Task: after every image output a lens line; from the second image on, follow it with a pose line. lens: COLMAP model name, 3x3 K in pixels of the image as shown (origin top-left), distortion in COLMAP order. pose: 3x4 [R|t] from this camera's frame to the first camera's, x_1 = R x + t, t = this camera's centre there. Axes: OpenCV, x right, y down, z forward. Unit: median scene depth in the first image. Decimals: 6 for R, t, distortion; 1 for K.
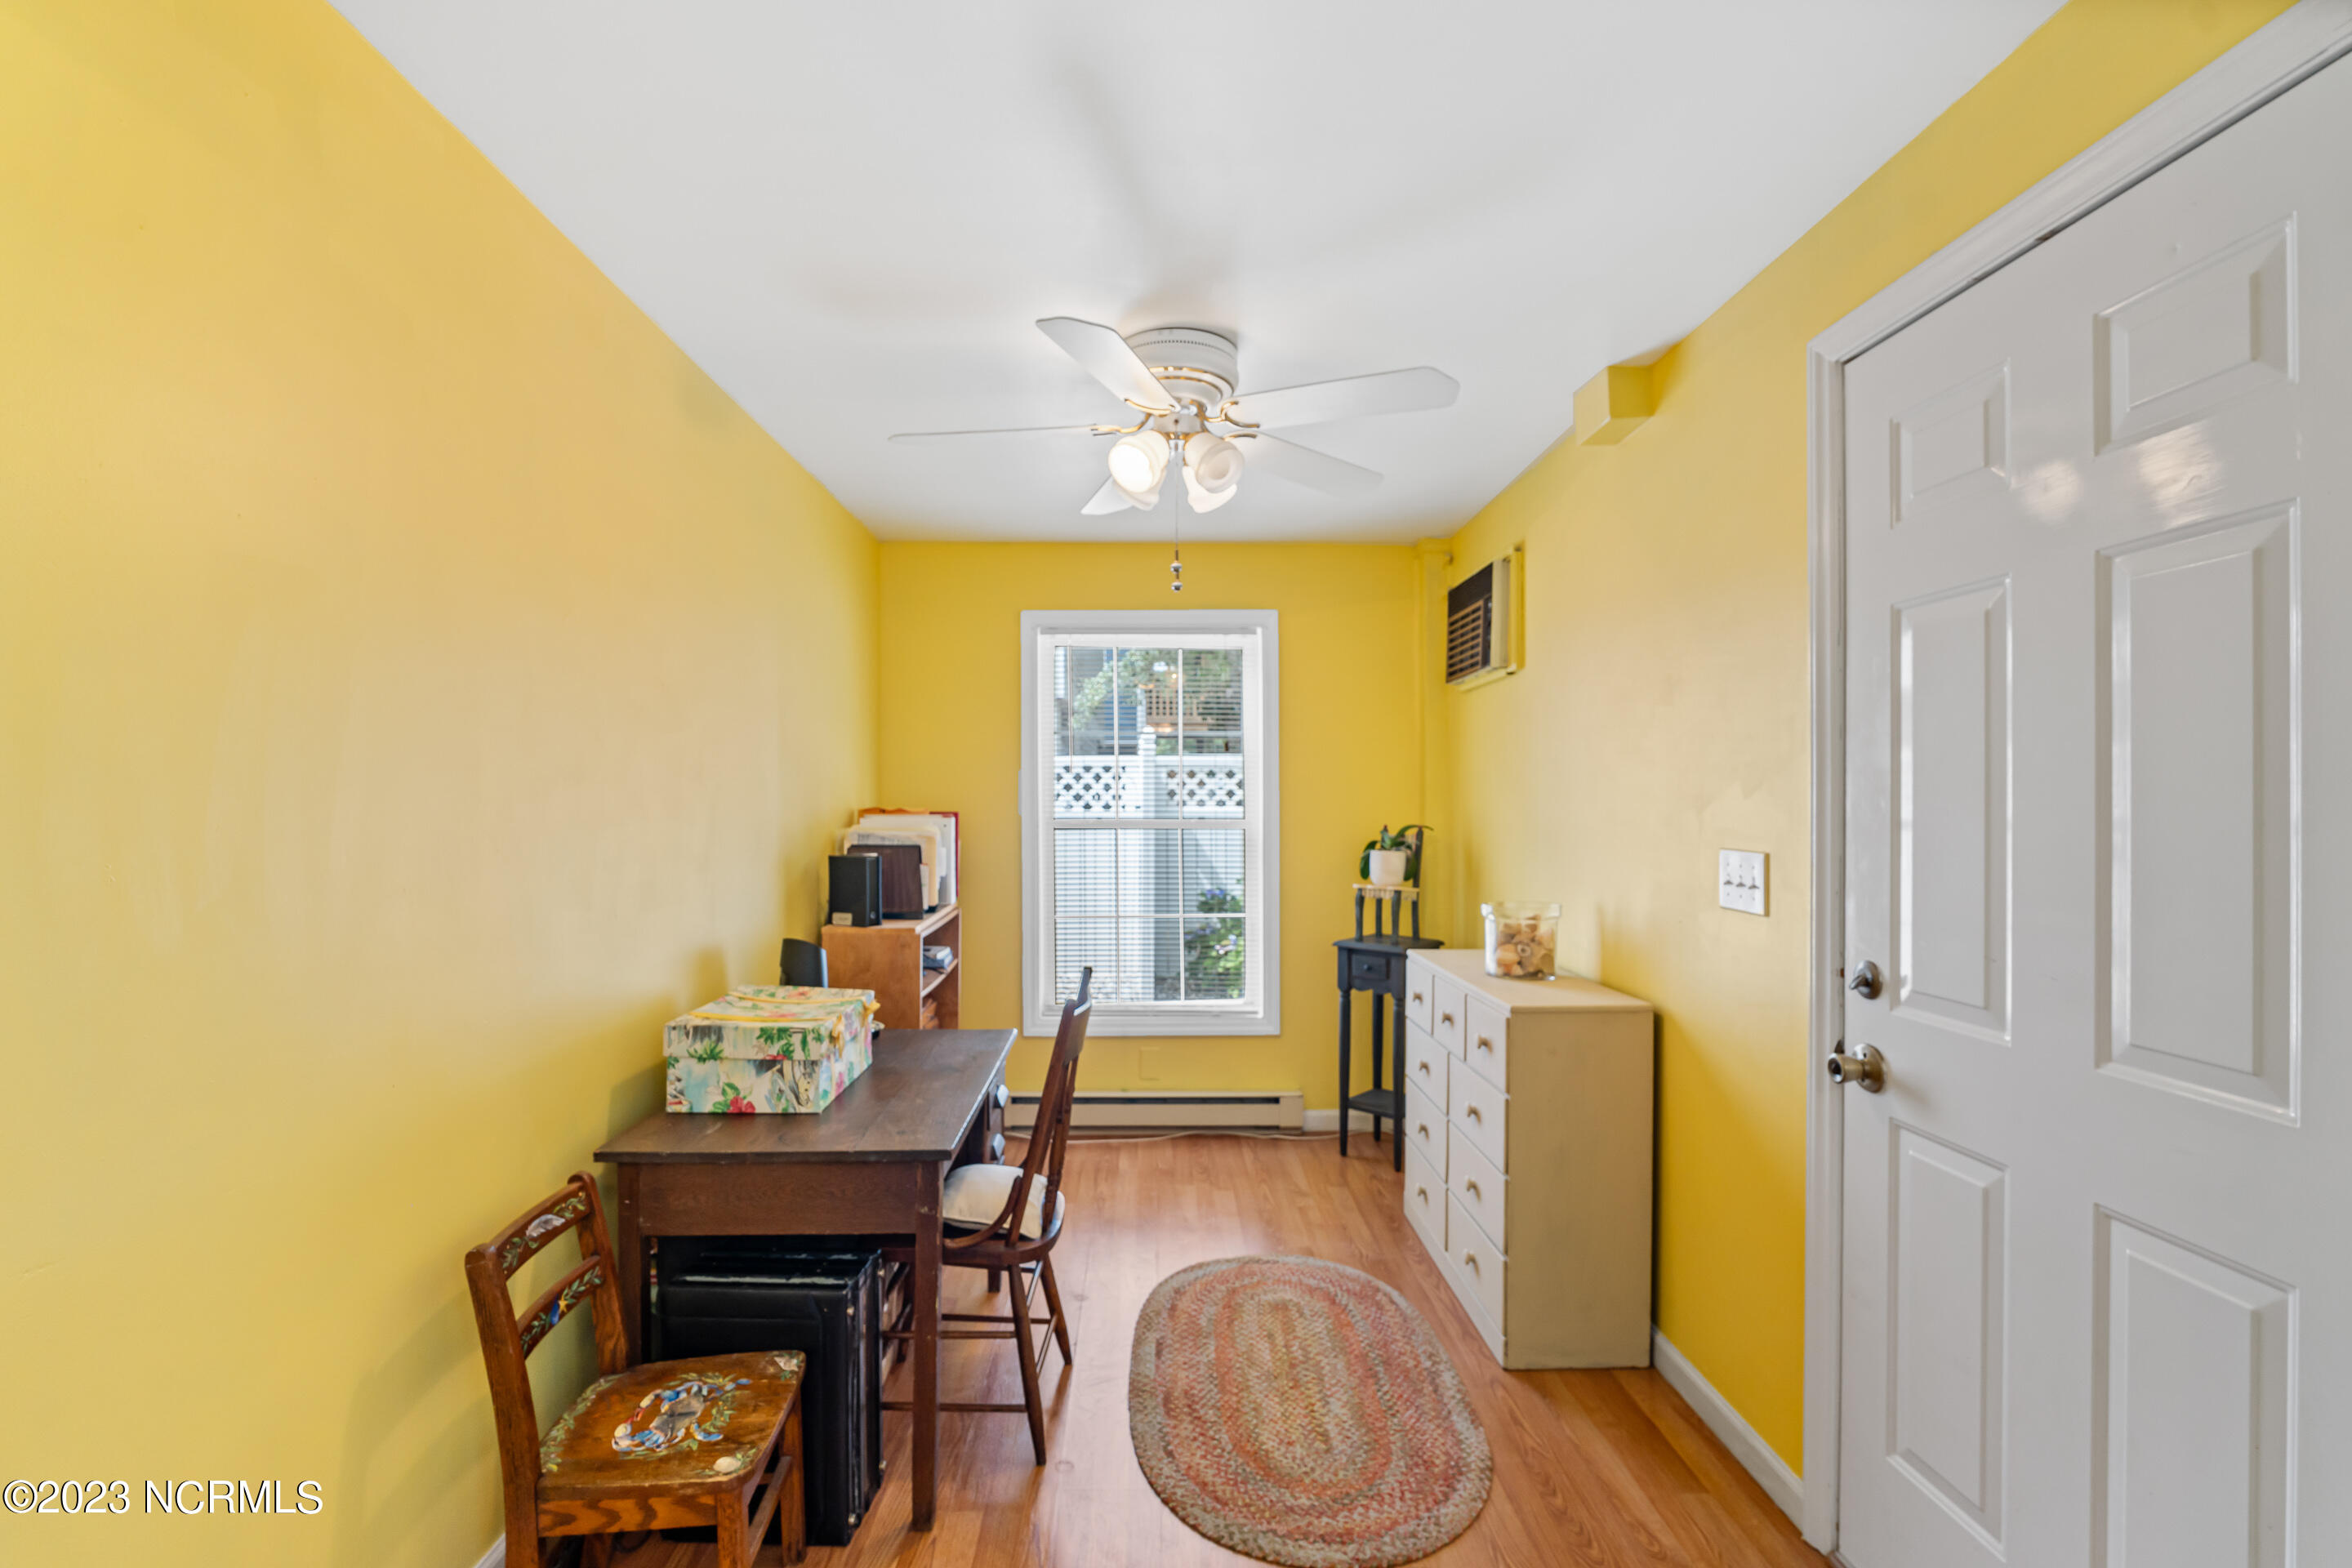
lens RADIAL K [[1038.6, 0, 1153.9], [0, 1038.6, 813.5], [0, 0, 1]] dist [-0.012766, 0.001201]
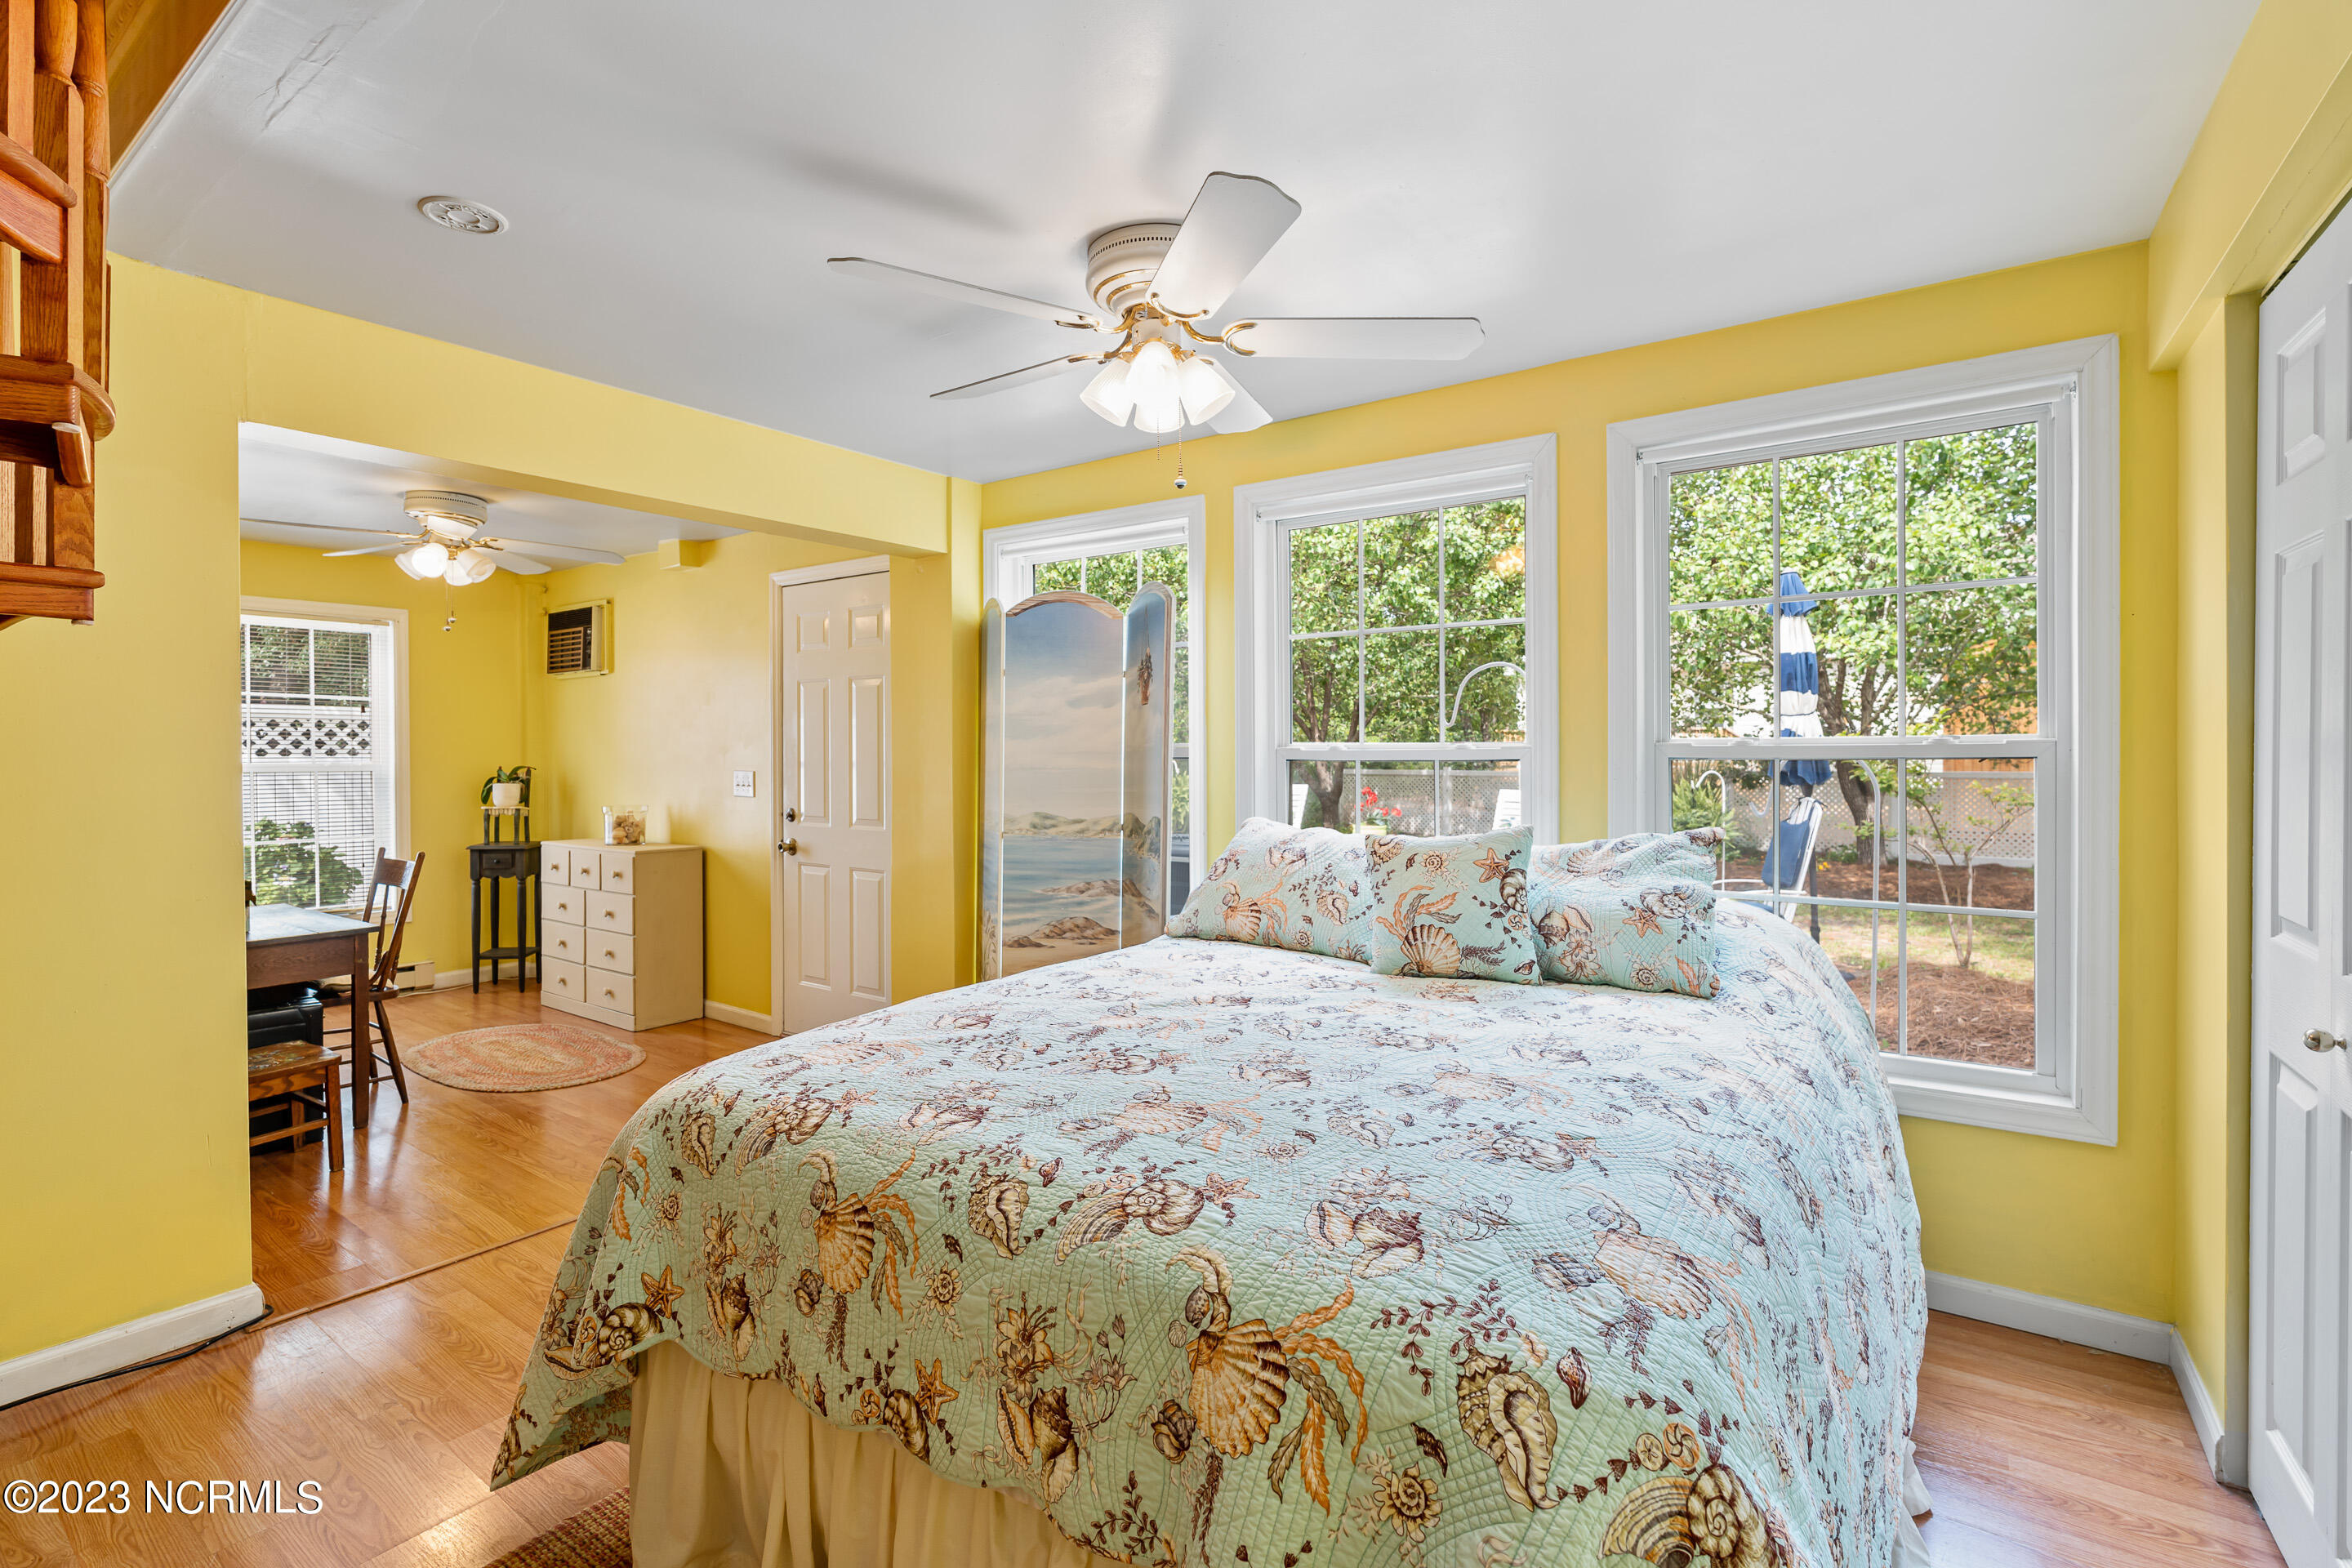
lens RADIAL K [[1038.6, 0, 1191.4], [0, 1038.6, 762.4], [0, 0, 1]] dist [-0.012766, 0.001201]
pose [[0.565094, -0.006566, 0.825000, -0.503040], [0.006995, 0.999971, 0.003167, 0.009130], [-0.824997, 0.003981, 0.565124, -0.738243]]
